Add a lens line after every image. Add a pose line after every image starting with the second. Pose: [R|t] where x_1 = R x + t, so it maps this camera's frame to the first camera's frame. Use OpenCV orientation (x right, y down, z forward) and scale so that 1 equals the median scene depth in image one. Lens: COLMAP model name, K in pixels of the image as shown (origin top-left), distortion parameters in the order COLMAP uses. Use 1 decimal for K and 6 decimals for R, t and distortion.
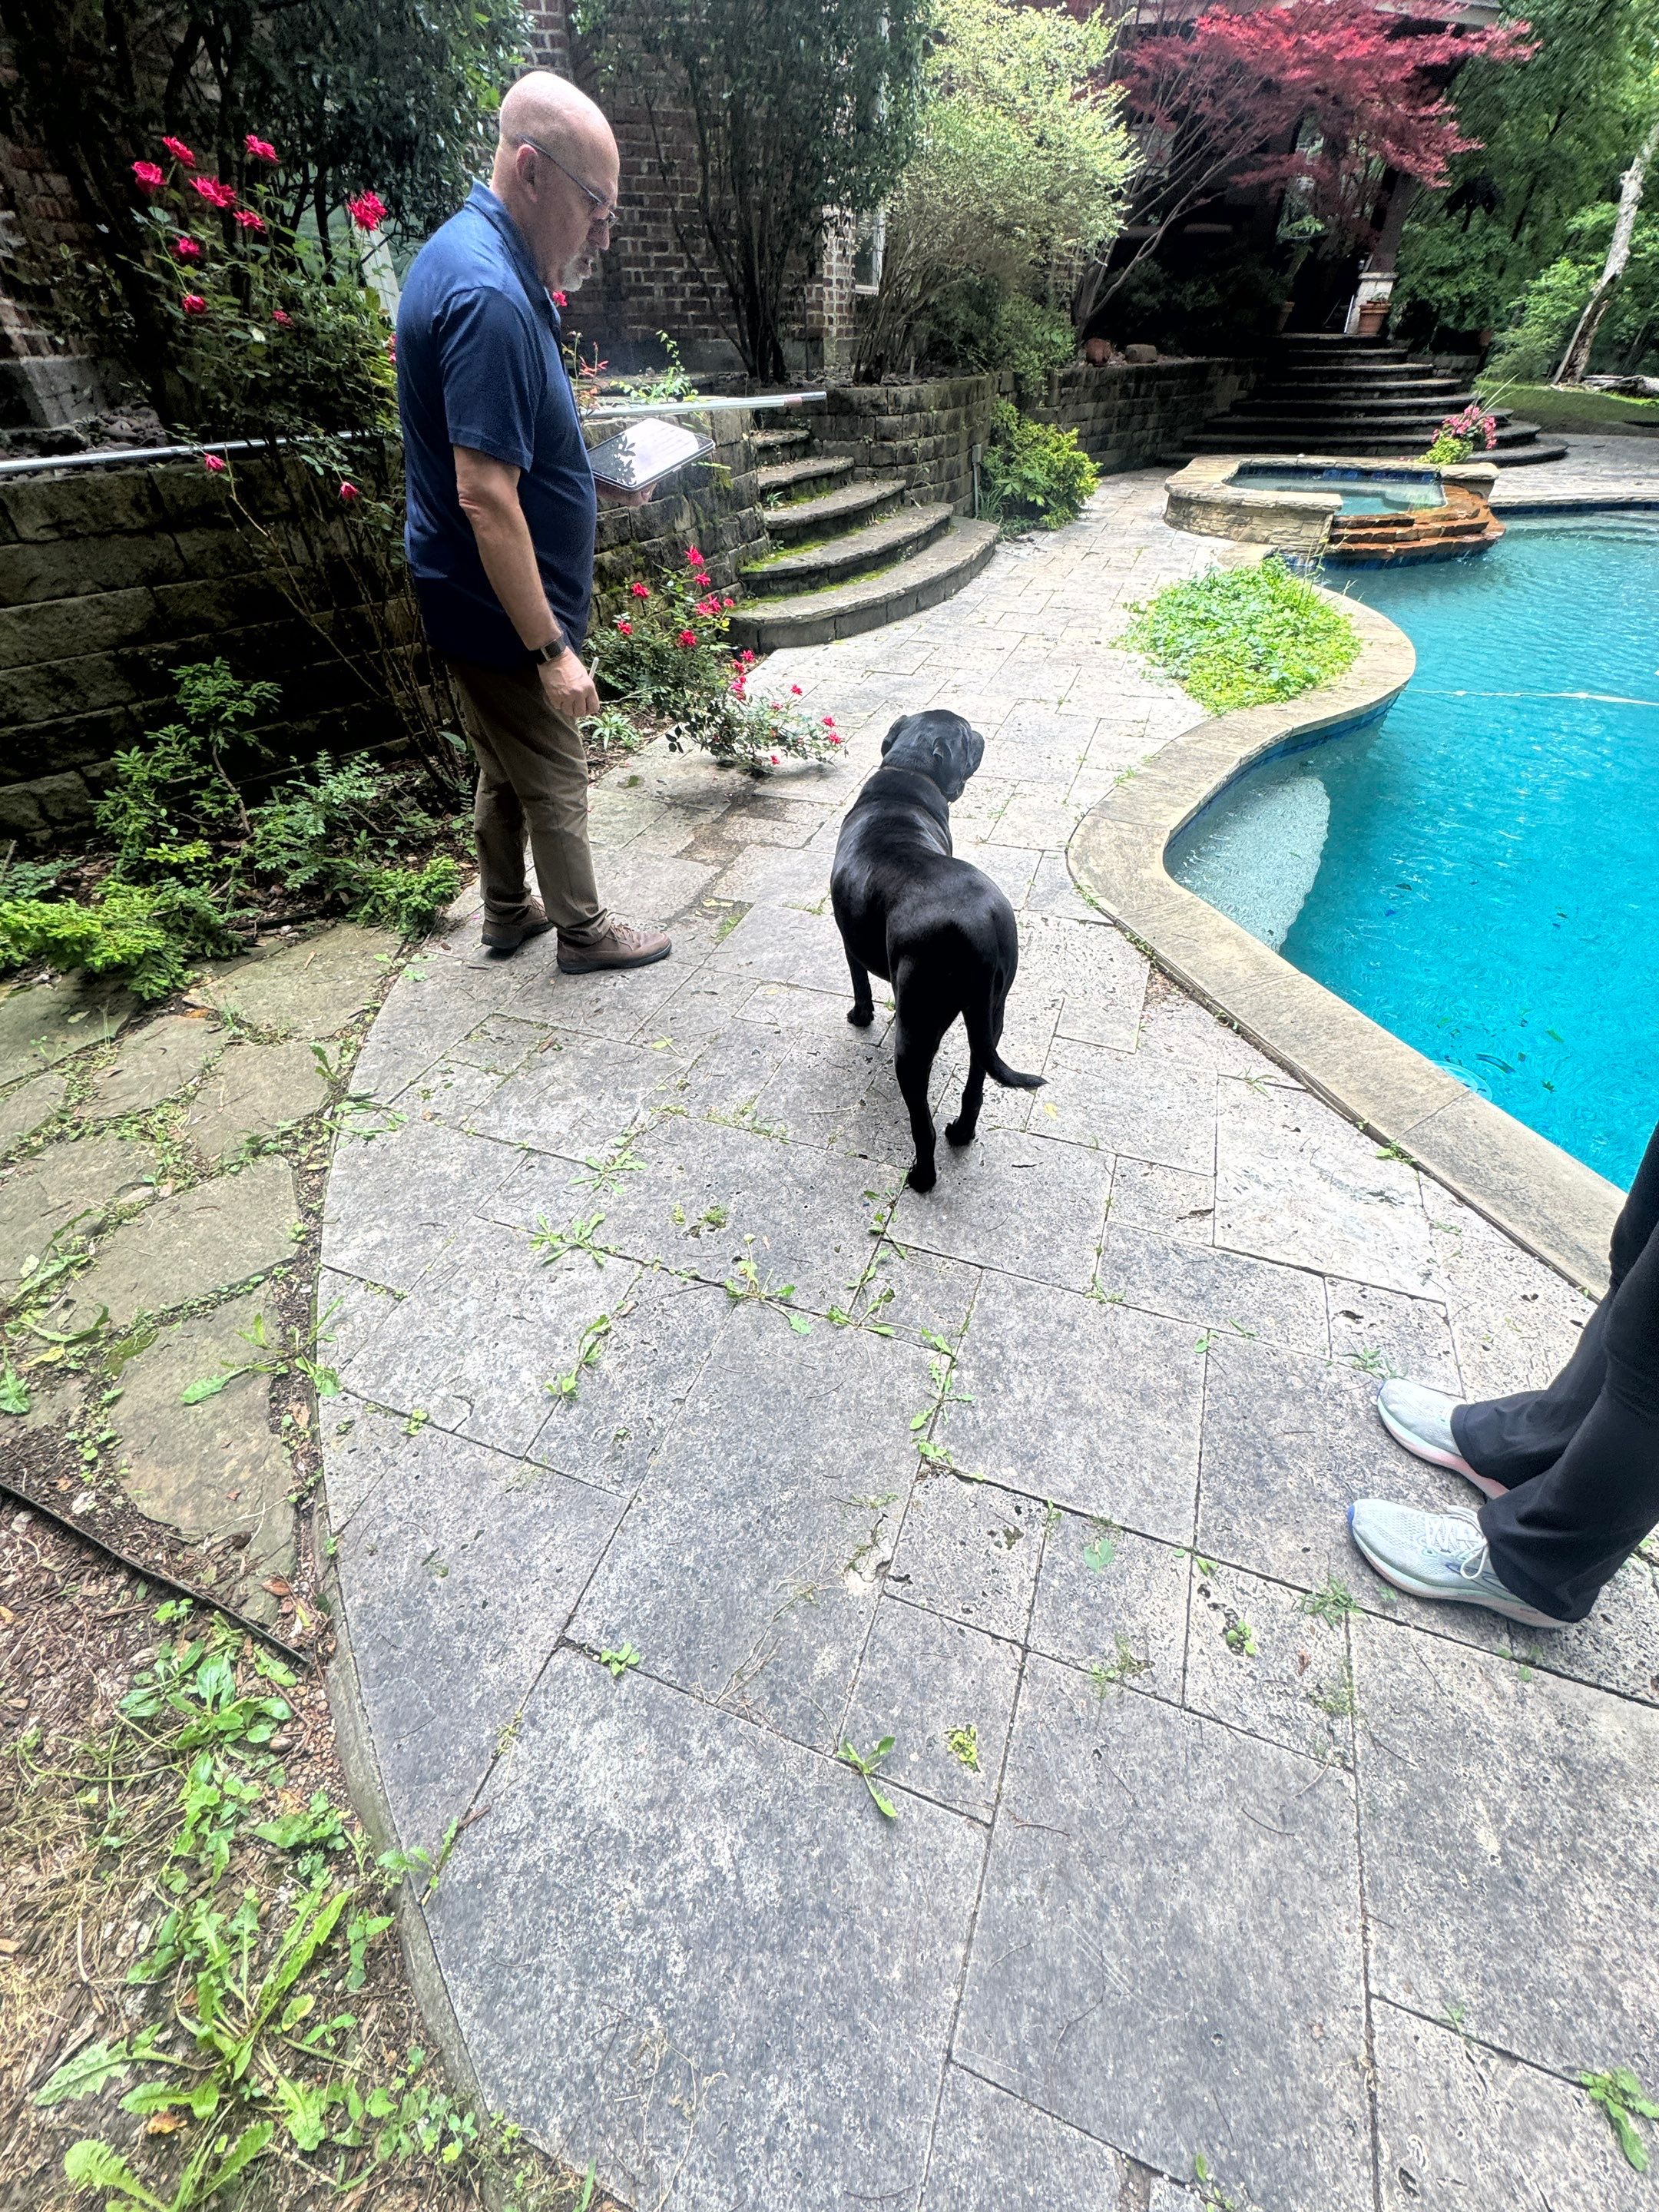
lens RADIAL K [[882.9, 0, 831.1], [0, 882.9, 1108.8], [0, 0, 1]] dist [-0.003311, 0.000588]
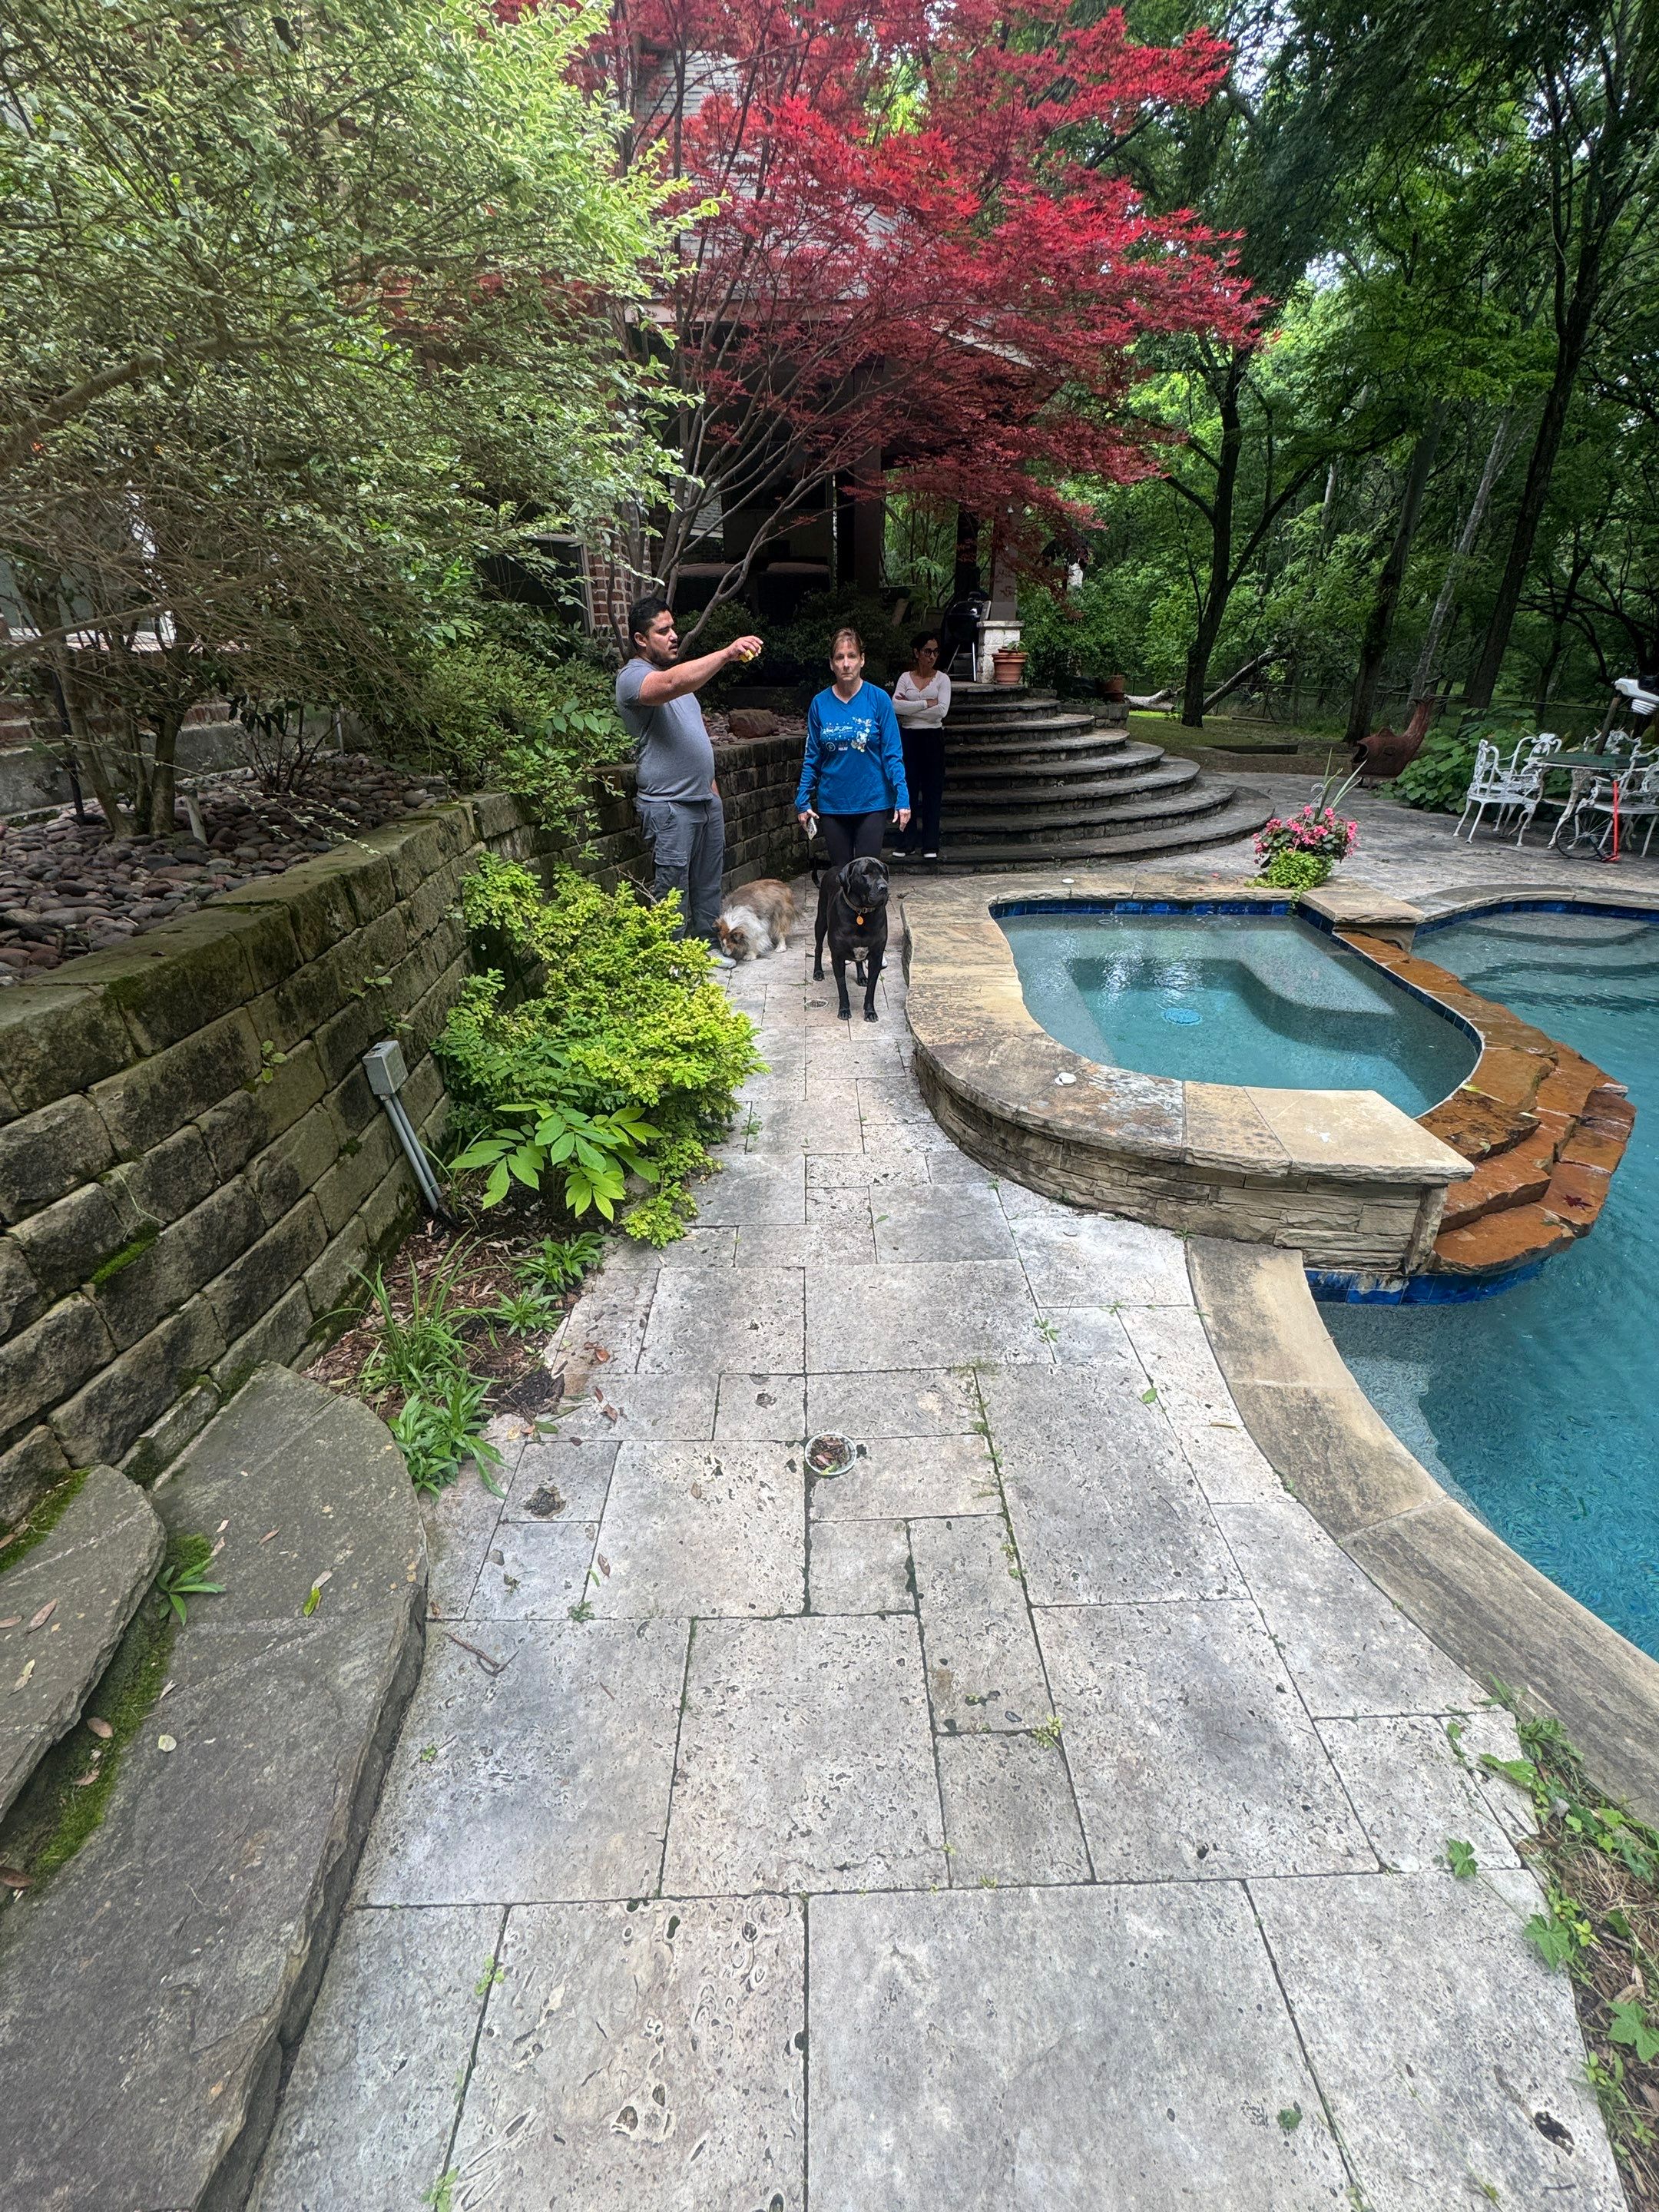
lens RADIAL K [[882.9, 0, 831.1], [0, 882.9, 1108.8], [0, 0, 1]] dist [-0.003311, 0.000588]
pose [[0.931235, -0.168362, 0.323195, 0.311509], [0.244375, 0.946421, -0.211112, -0.919107], [-0.270335, 0.275575, 0.922484, 0.978647]]
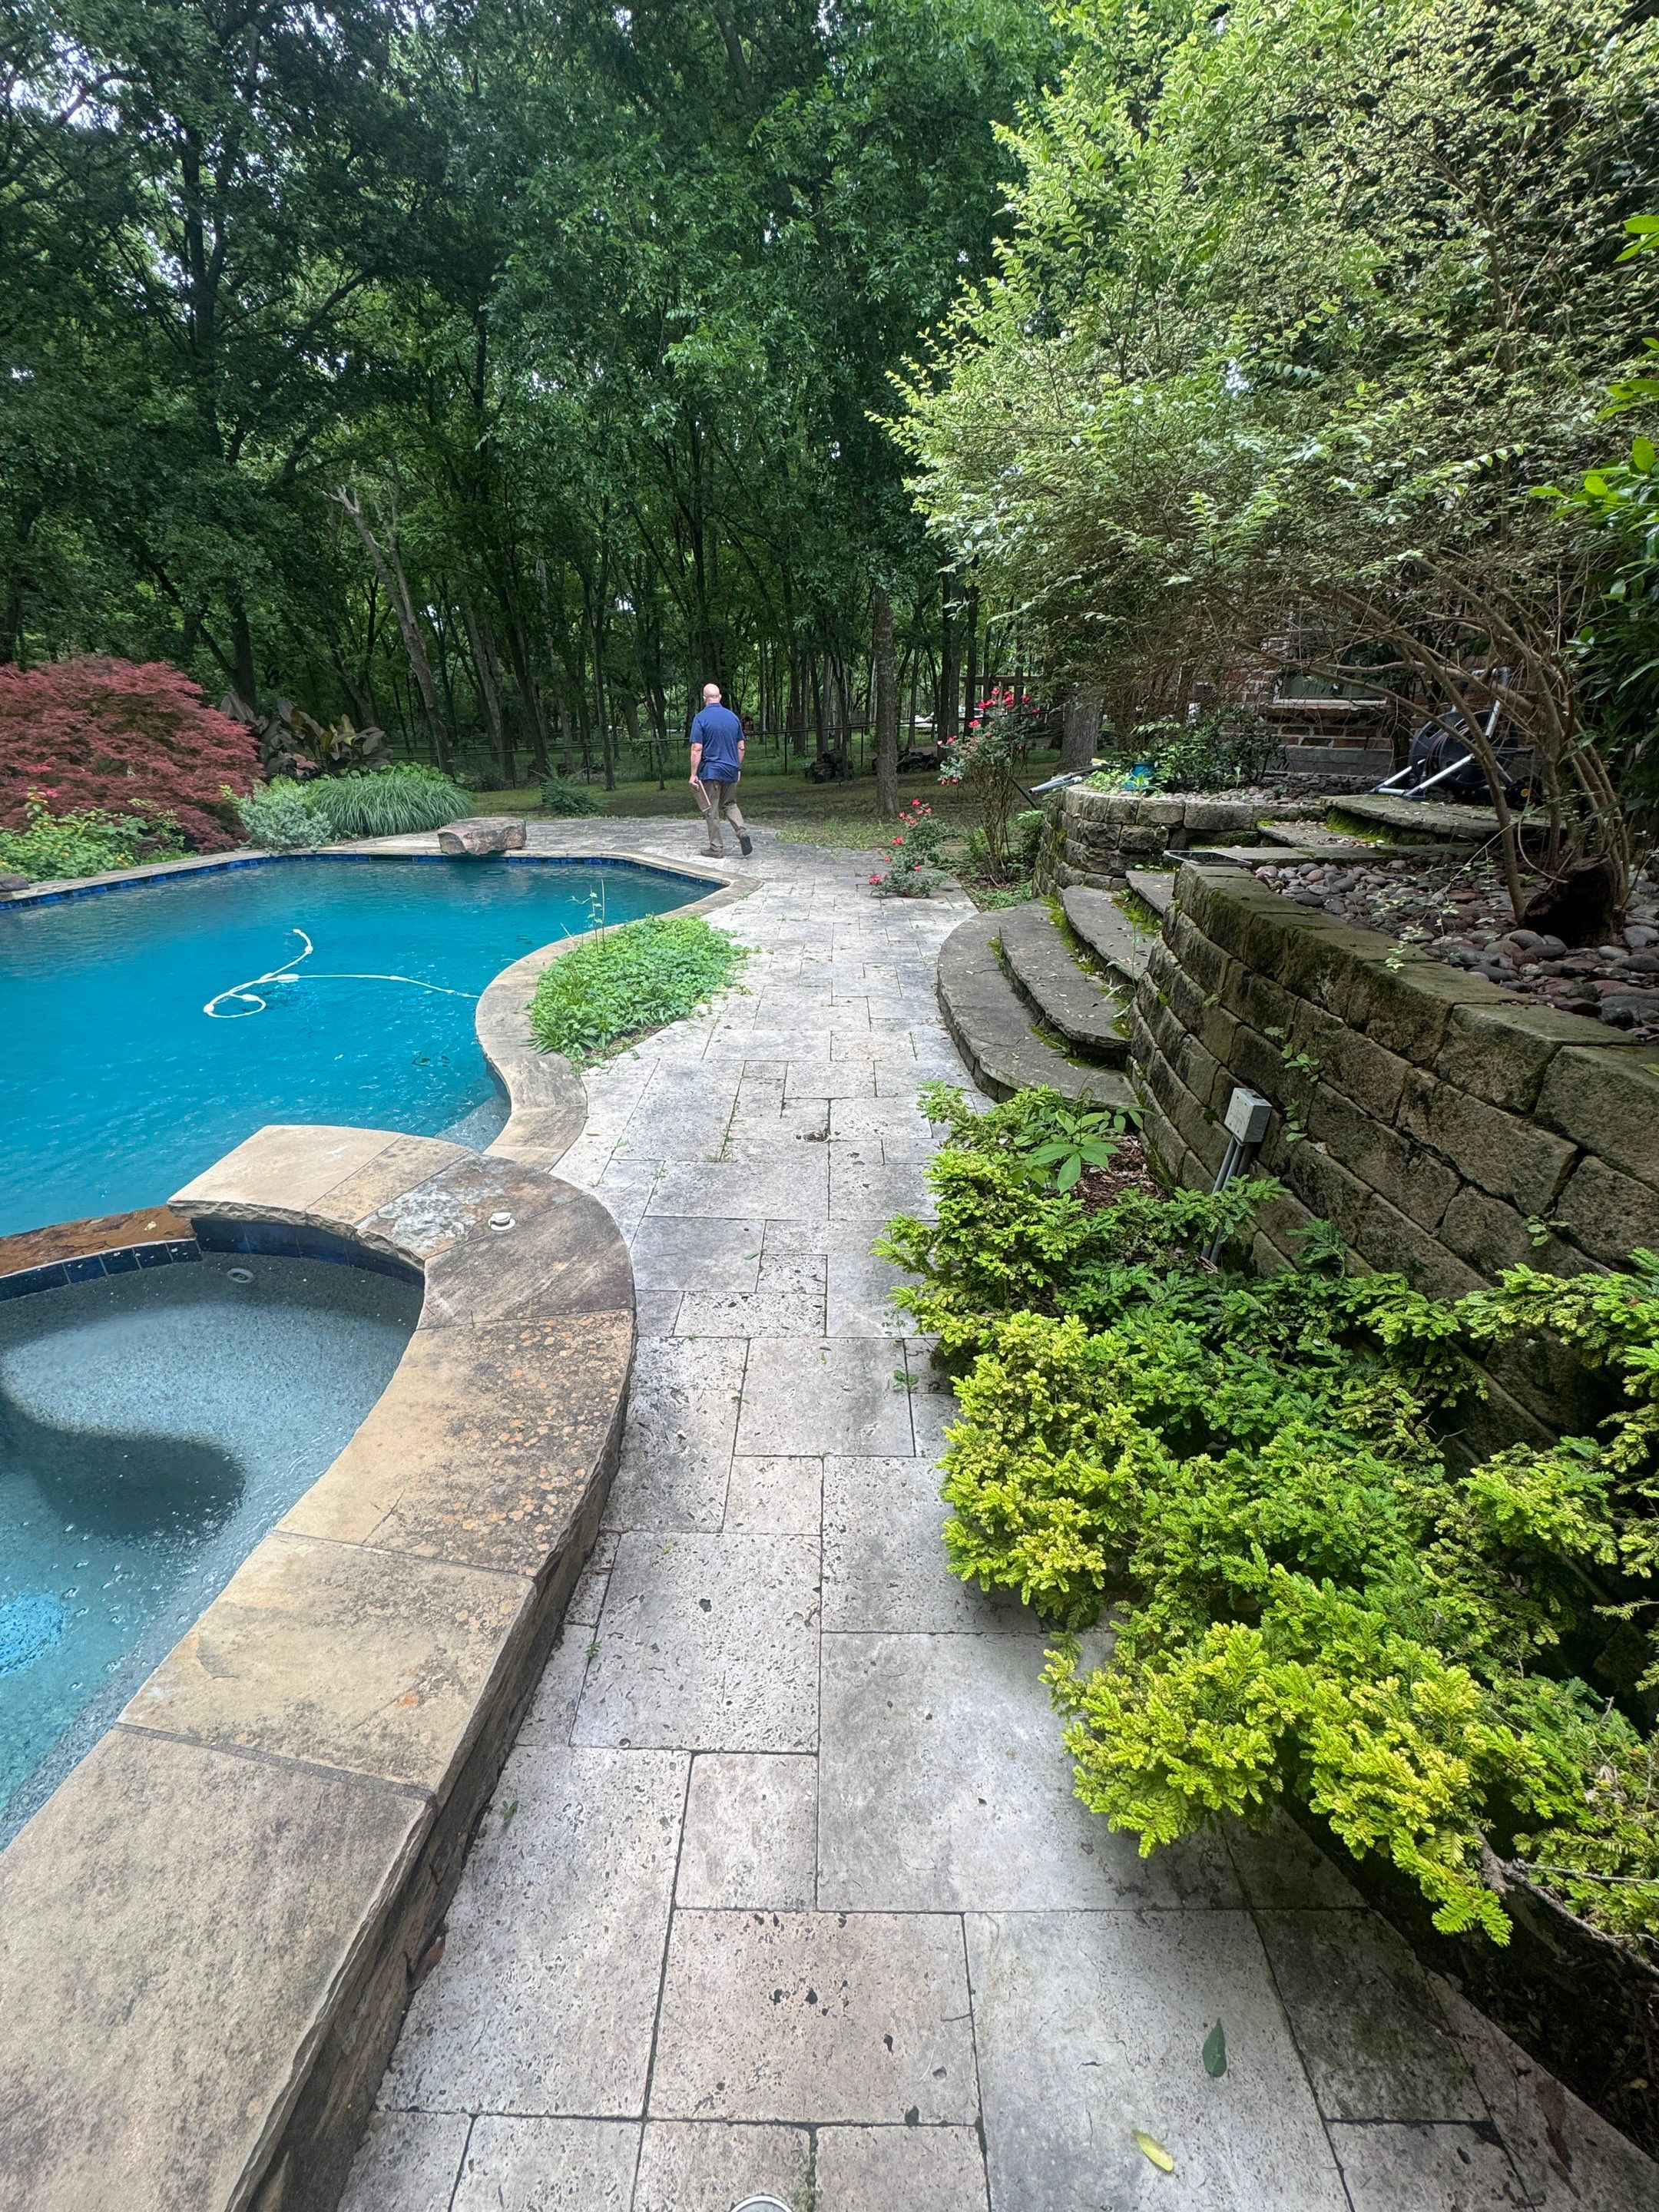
lens RADIAL K [[882.9, 0, 831.1], [0, 882.9, 1108.8], [0, 0, 1]] dist [-0.003311, 0.000588]
pose [[-0.942073, 0.133909, -0.307518, 0.614542], [-0.227218, 0.419619, 0.878801, -1.492129], [0.246720, 0.897768, -0.364885, 1.620957]]
